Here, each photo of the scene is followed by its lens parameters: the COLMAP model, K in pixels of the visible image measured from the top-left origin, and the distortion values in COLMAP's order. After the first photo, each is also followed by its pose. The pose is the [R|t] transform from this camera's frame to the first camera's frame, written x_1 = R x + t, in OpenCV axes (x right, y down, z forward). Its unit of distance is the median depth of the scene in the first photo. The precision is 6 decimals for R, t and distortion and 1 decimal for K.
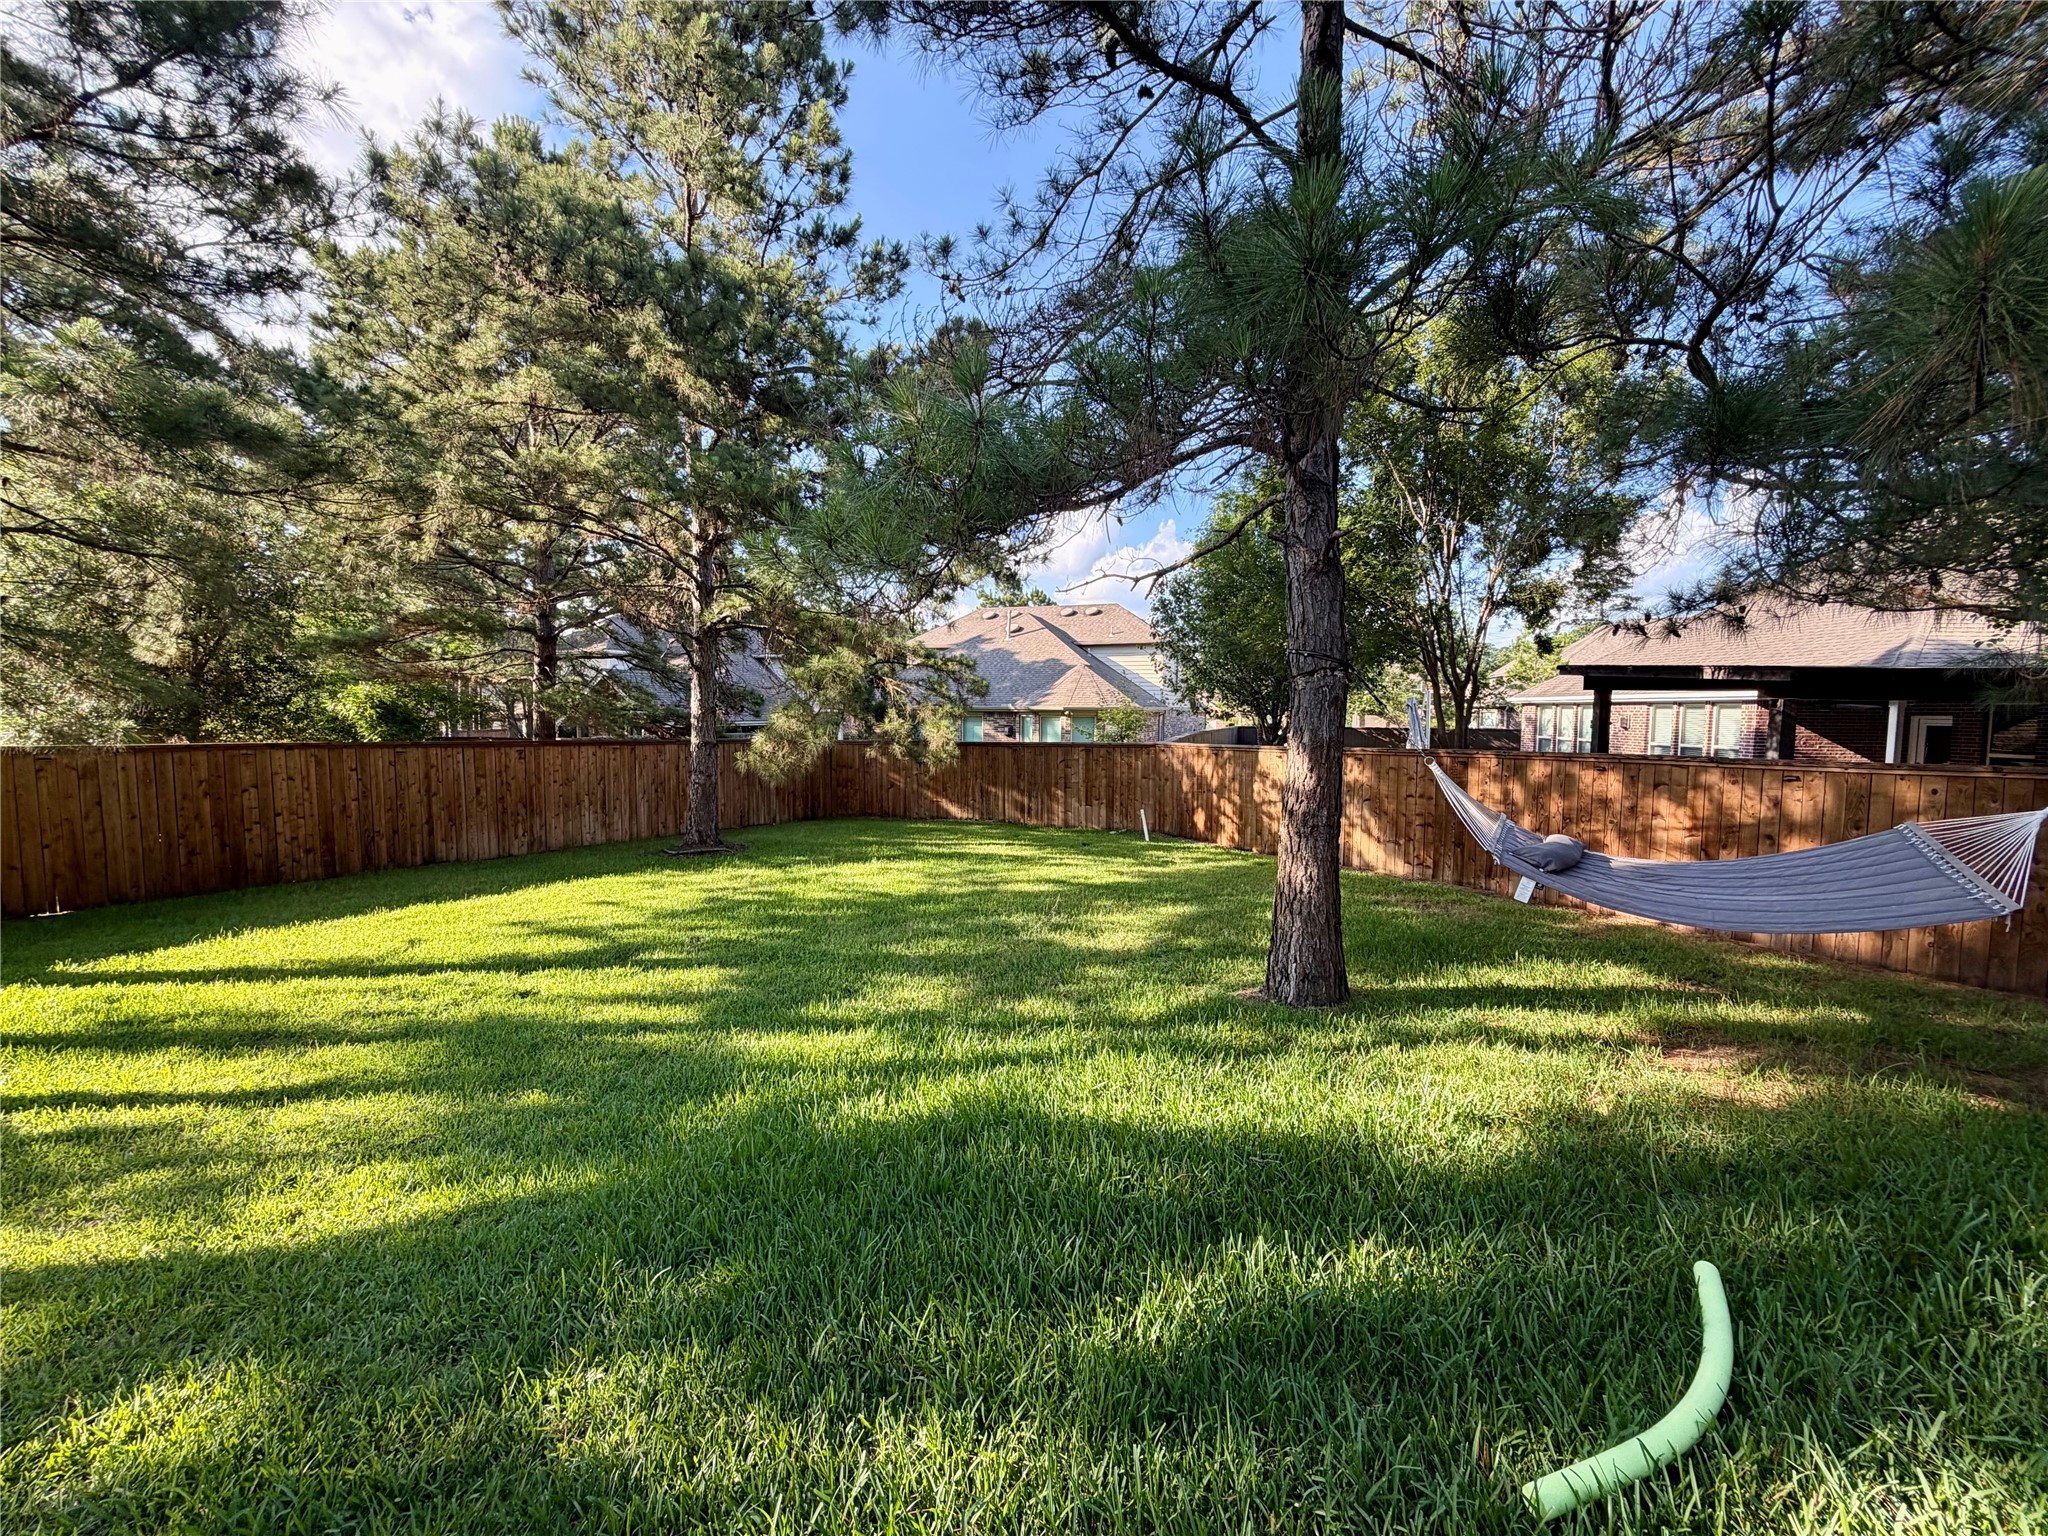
lens RADIAL K [[815.0, 0, 1018.8], [0, 815.0, 766.3], [0, 0, 1]] dist [0.000889, -0.000294]
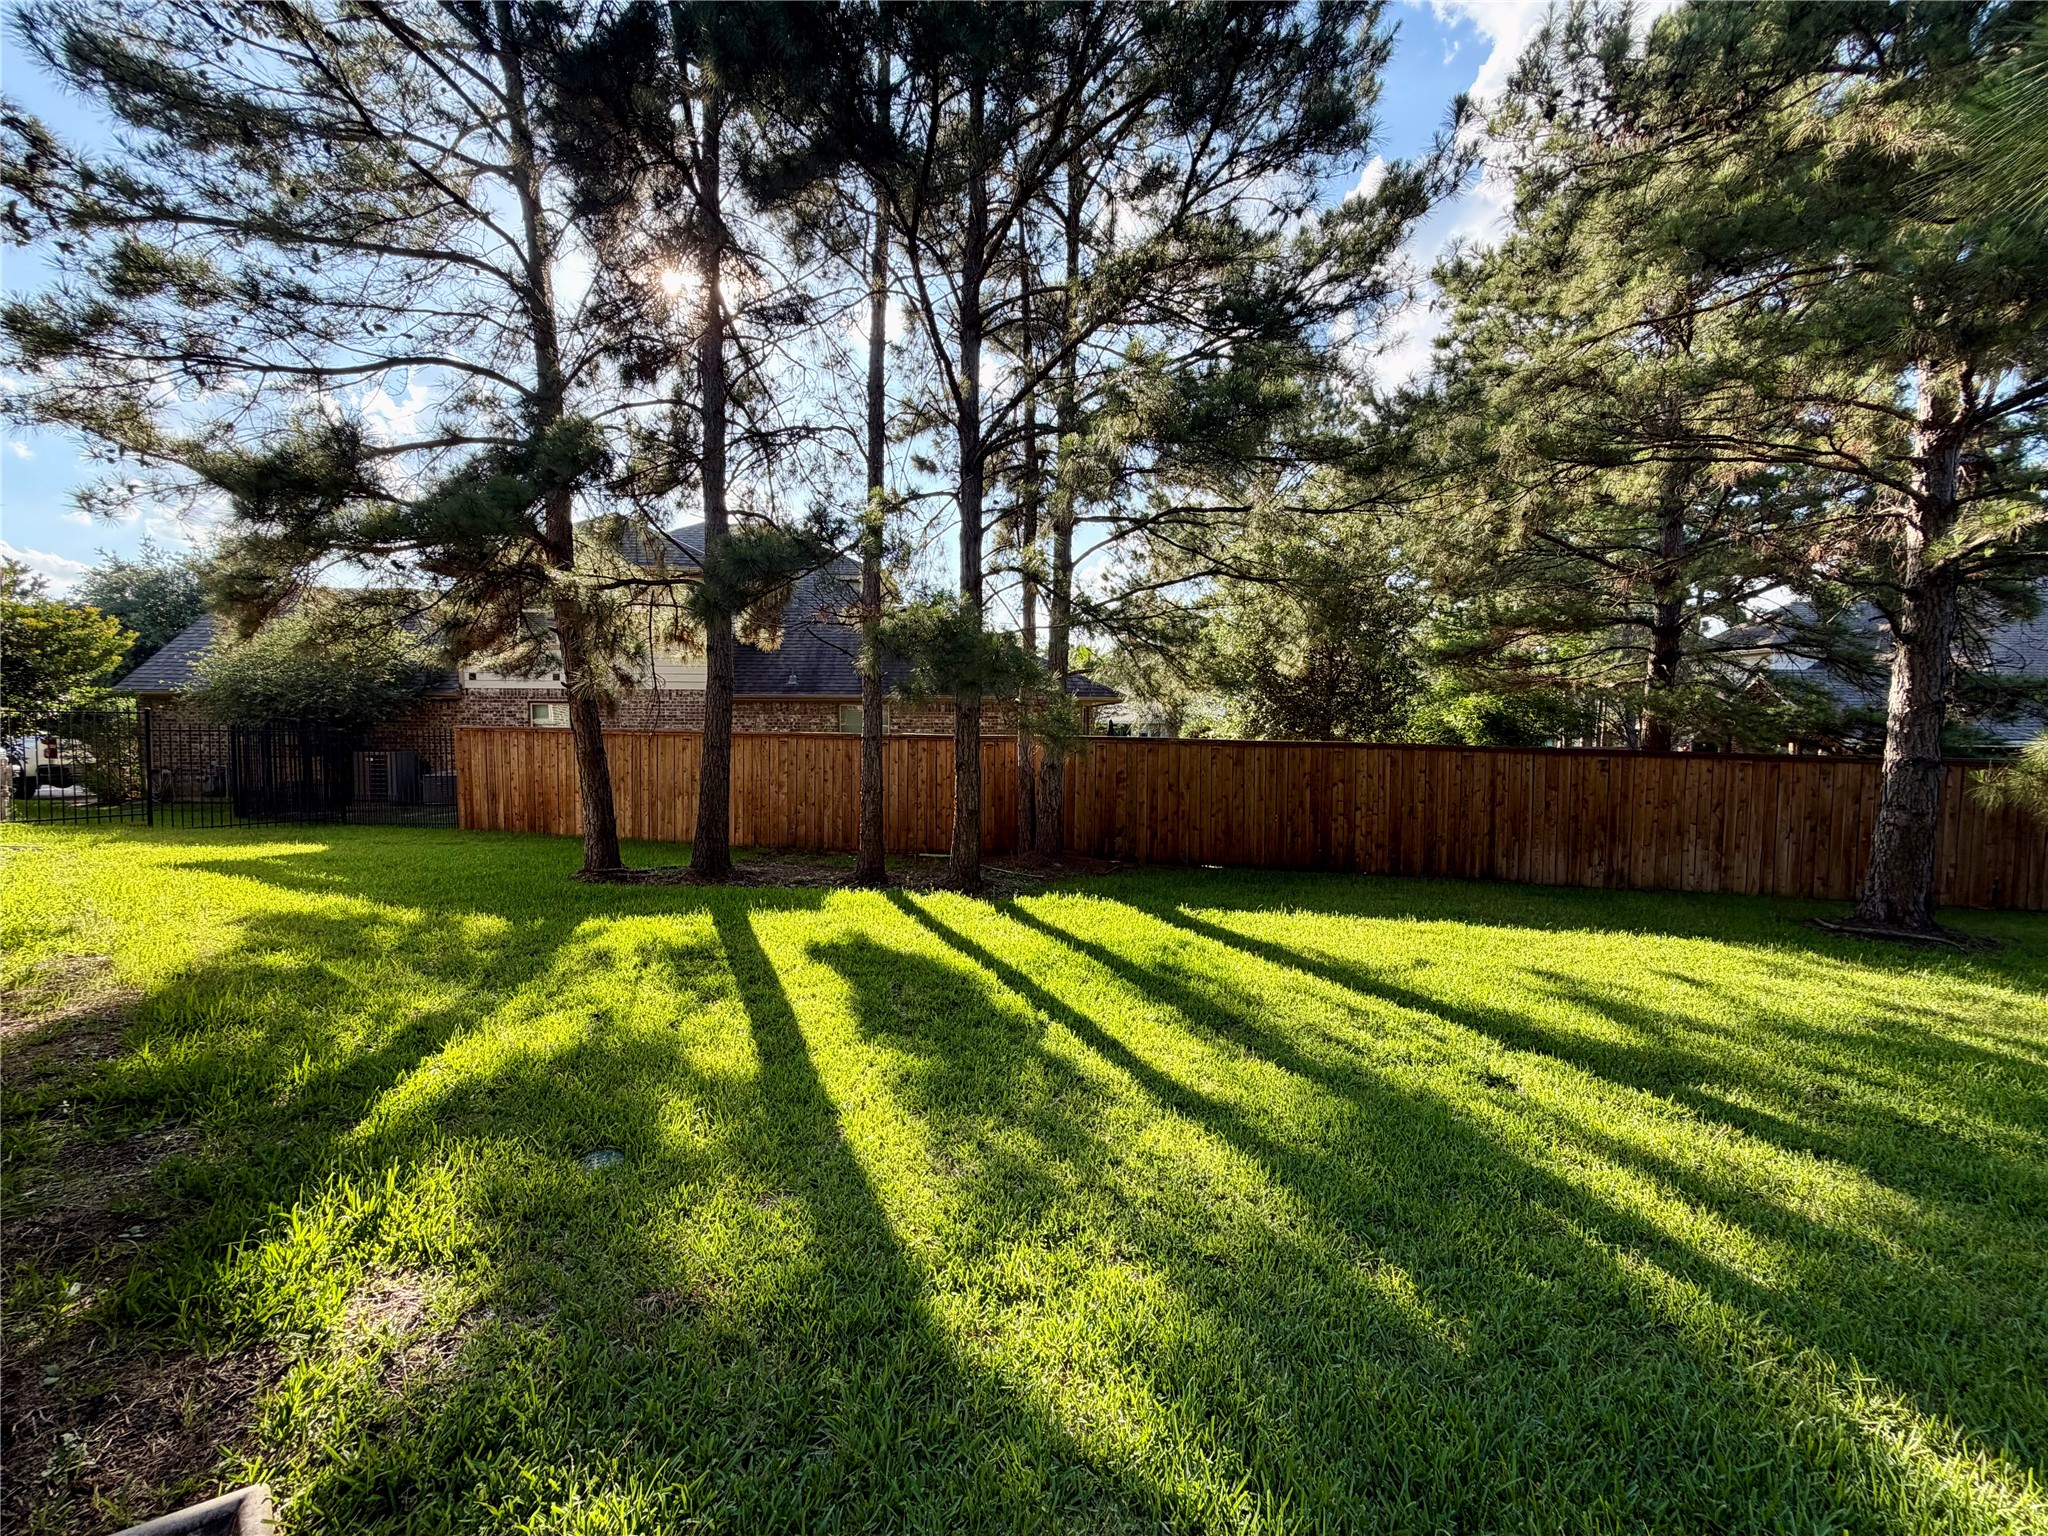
lens RADIAL K [[815.0, 0, 1014.2], [0, 815.0, 765.6], [0, 0, 1]] dist [0.000889, -0.000294]
pose [[0.343106, 0.043257, -0.938300, -0.082700], [-0.066623, 0.997544, 0.021626, 0.014559], [0.936931, 0.055092, 0.345145, 0.307469]]
